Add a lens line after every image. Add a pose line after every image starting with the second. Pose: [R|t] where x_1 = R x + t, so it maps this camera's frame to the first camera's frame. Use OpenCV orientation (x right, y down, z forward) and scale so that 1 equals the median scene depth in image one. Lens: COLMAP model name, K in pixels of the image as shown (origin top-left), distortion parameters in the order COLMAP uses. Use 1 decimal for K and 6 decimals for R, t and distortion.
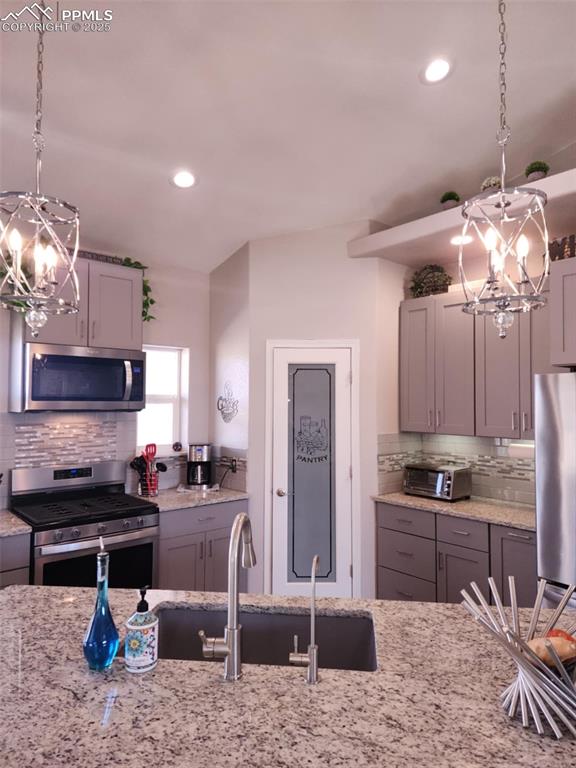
lens RADIAL K [[500.2, 0, 288.0], [0, 500.2, 384.0], [0, 0, 1]] dist [0.077689, -0.081126]
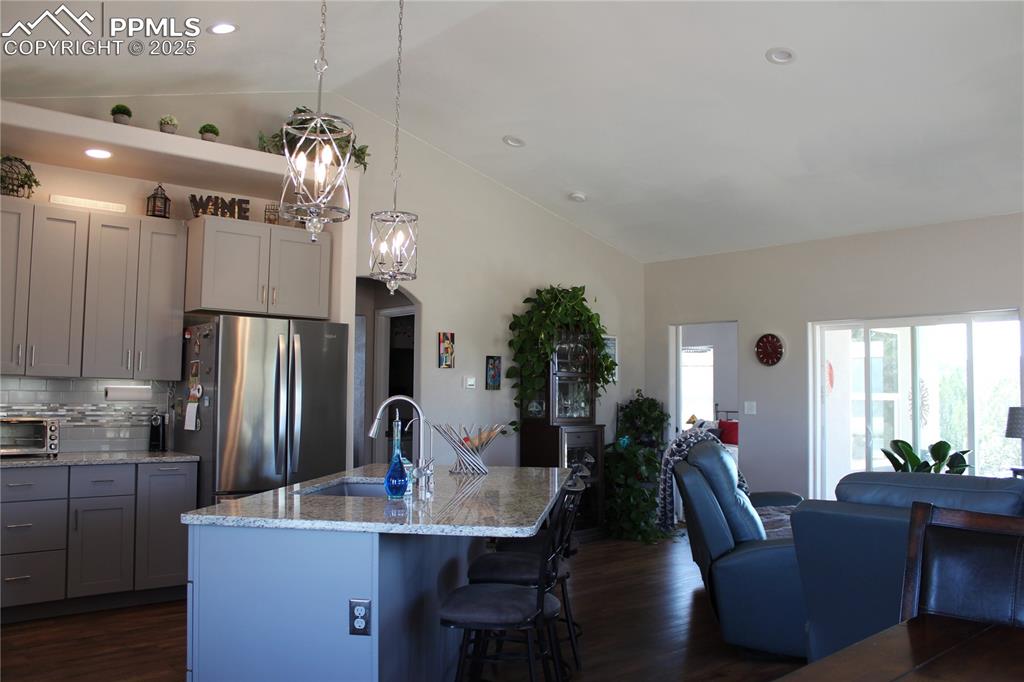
lens RADIAL K [[850.6, 0, 512.0], [0, 850.6, 341.0], [0, 0, 1]] dist [-0.169034, 0.156275]
pose [[-0.005695, 0.062606, 0.998022, -0.957287], [-0.051452, 0.996698, -0.062816, 0.083576], [-0.998659, -0.051708, -0.002455, 0.245283]]
